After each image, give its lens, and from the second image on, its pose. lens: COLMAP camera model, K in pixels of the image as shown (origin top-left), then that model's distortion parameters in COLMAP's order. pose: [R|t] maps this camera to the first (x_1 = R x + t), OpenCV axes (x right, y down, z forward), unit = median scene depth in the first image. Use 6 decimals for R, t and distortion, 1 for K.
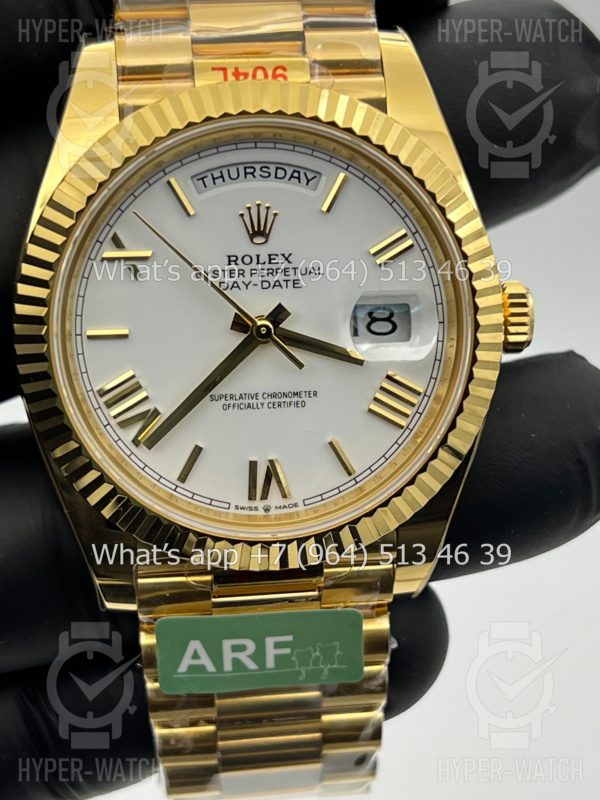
lens RADIAL K [[1817.1, 0, 300.0], [0, 1817.1, 400.0], [0, 0, 1]] dist [0.227747, -0.690397]
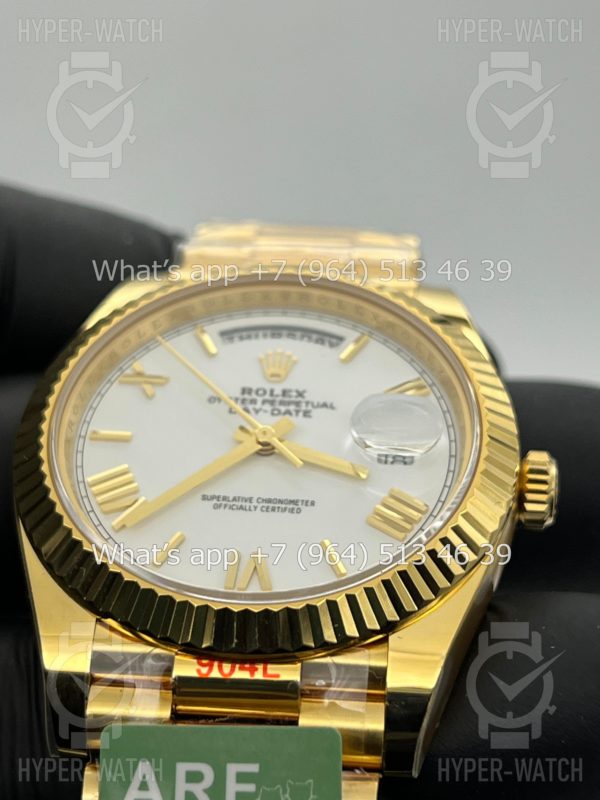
lens RADIAL K [[1817.1, 0, 300.0], [0, 1817.1, 400.0], [0, 0, 1]] dist [0.227747, -0.690397]
pose [[0.979949, -0.012446, -0.198860, 0.191007], [-0.136925, 0.682978, -0.717491, 0.640824], [0.144747, 0.730333, 0.667579, 0.334892]]
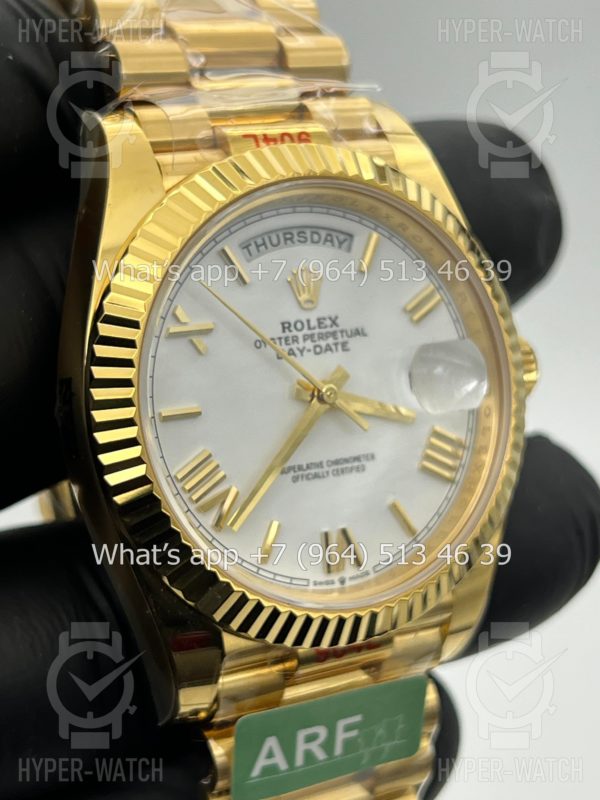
lens RADIAL K [[1817.1, 0, 300.0], [0, 1817.1, 400.0], [0, 0, 1]] dist [0.227747, -0.690397]
pose [[0.912290, -0.095178, 0.398332, -0.418271], [0.140248, 0.986417, -0.085509, 0.045228], [-0.384783, 0.133874, 0.913247, 0.116598]]
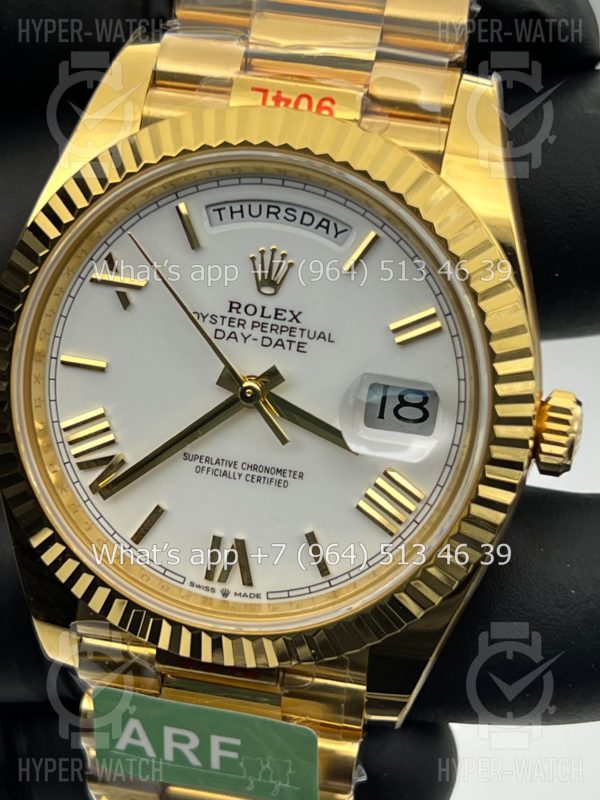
lens RADIAL K [[1817.1, 0, 300.0], [0, 1817.1, 400.0], [0, 0, 1]] dist [0.227747, -0.690397]
pose [[0.950064, 0.194772, -0.243808, 0.213895], [-0.193249, 0.980679, 0.030393, -0.065469], [0.245017, 0.018240, 0.969347, 0.159912]]
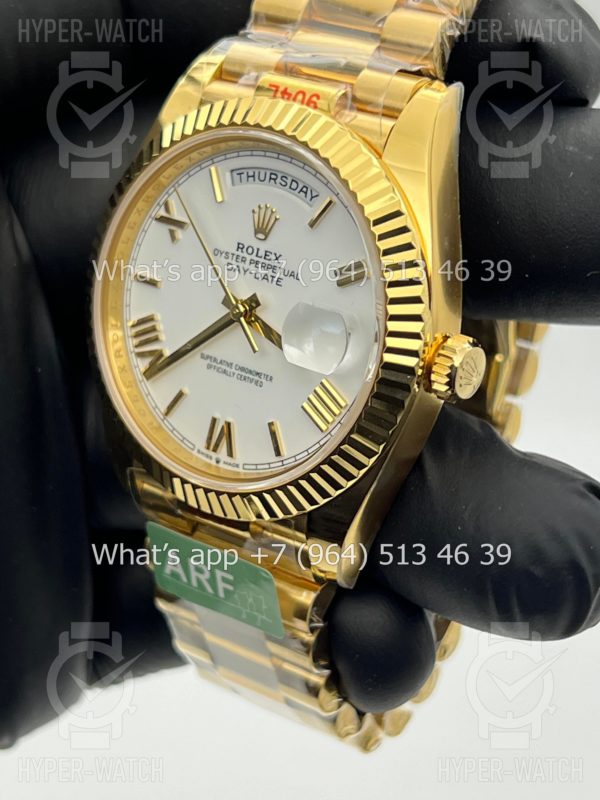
lens RADIAL K [[1817.1, 0, 300.0], [0, 1817.1, 400.0], [0, 0, 1]] dist [0.227747, -0.690397]
pose [[0.720798, 0.300422, -0.624658, 0.746651], [-0.282182, 0.950315, 0.131431, -0.147512], [0.633106, 0.081532, 0.769759, 0.132093]]
